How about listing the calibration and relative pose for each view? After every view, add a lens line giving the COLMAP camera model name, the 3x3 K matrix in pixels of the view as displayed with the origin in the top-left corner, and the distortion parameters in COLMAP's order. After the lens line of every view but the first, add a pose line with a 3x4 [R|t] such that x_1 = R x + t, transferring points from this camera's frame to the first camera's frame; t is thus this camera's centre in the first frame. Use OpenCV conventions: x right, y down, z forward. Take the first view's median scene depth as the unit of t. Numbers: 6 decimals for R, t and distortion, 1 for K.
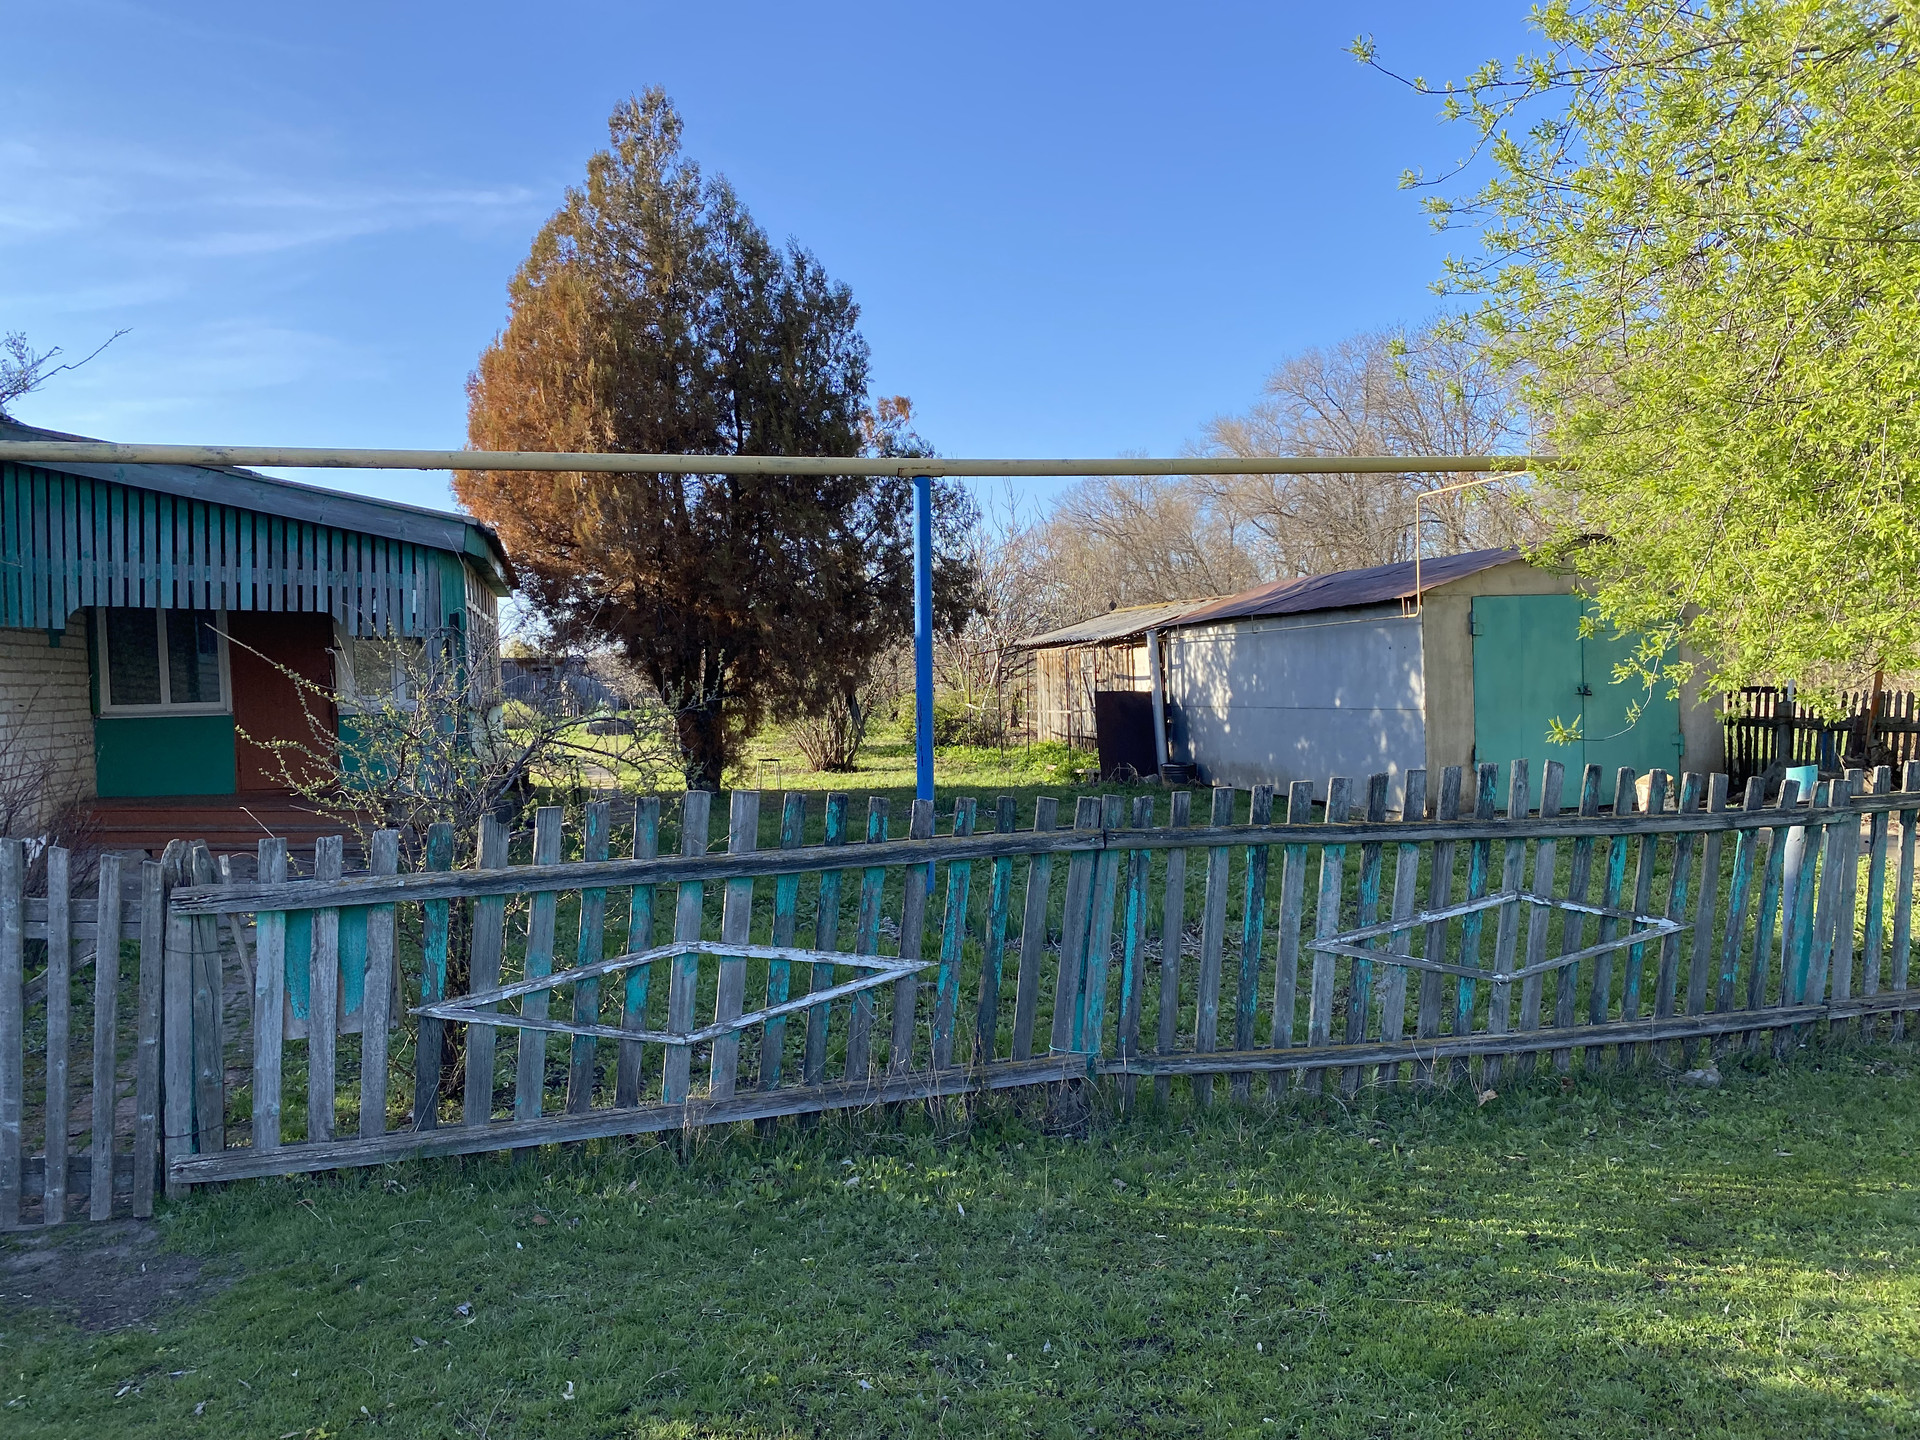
lens RADIAL K [[1425.4, 0, 961.5], [0, 1425.4, 721.8], [0, 0, 1]] dist [-0.001870, -0.011682]
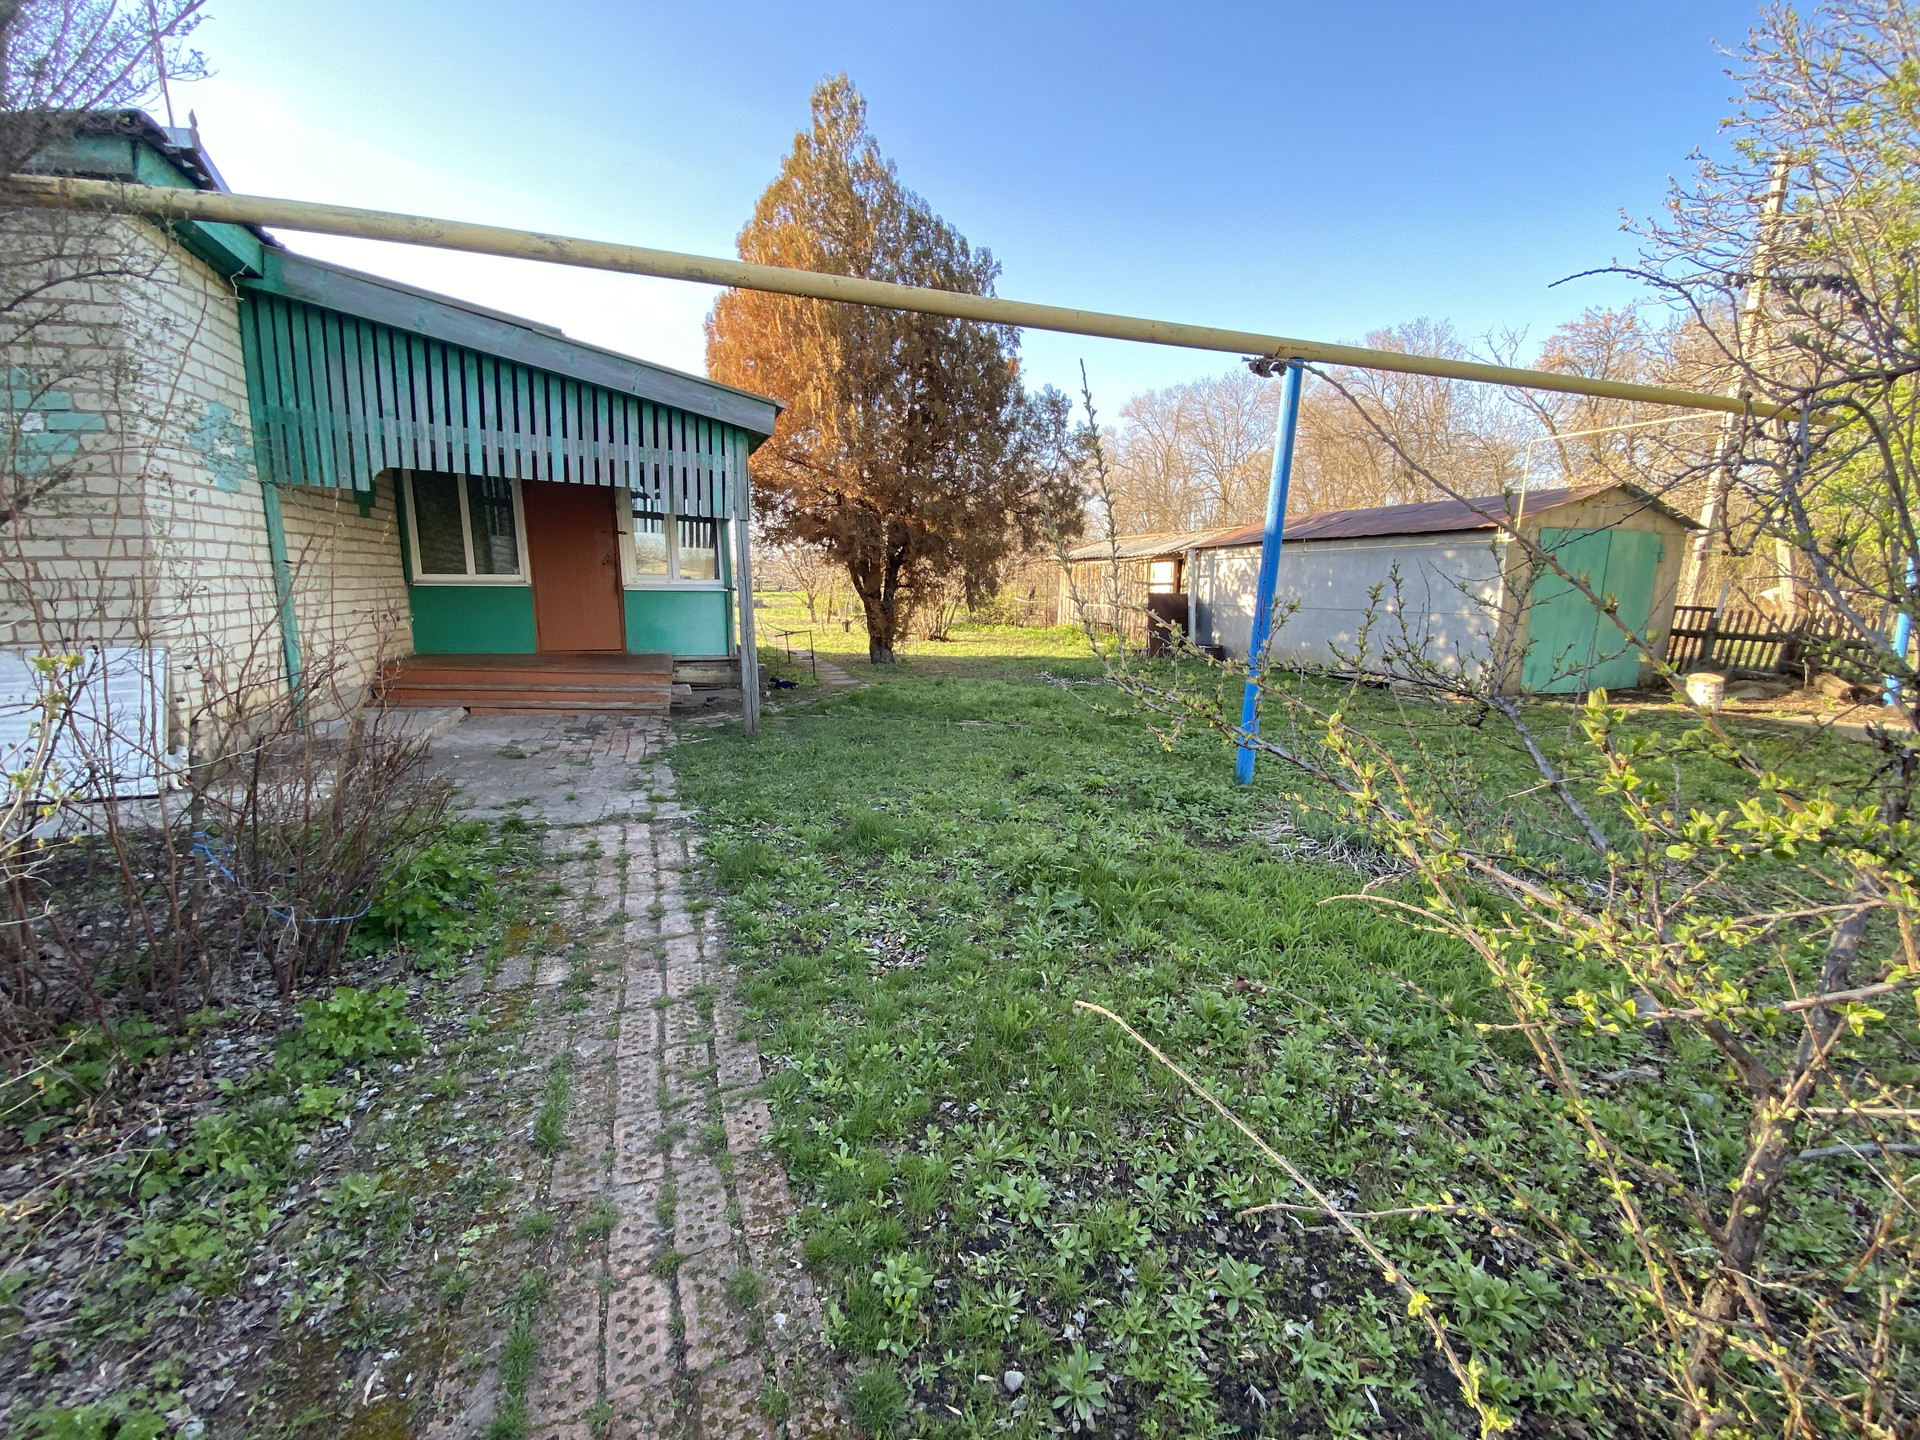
lens RADIAL K [[781.9, 0, 959.4], [0, 781.9, 719.9], [0, 0, 1]] dist [0.018678, -0.019747]
pose [[0.997701, 0.025972, 0.062591, -0.206897], [-0.034653, 0.989277, 0.141882, -0.000156], [-0.058235, -0.143725, 0.987903, 0.339571]]
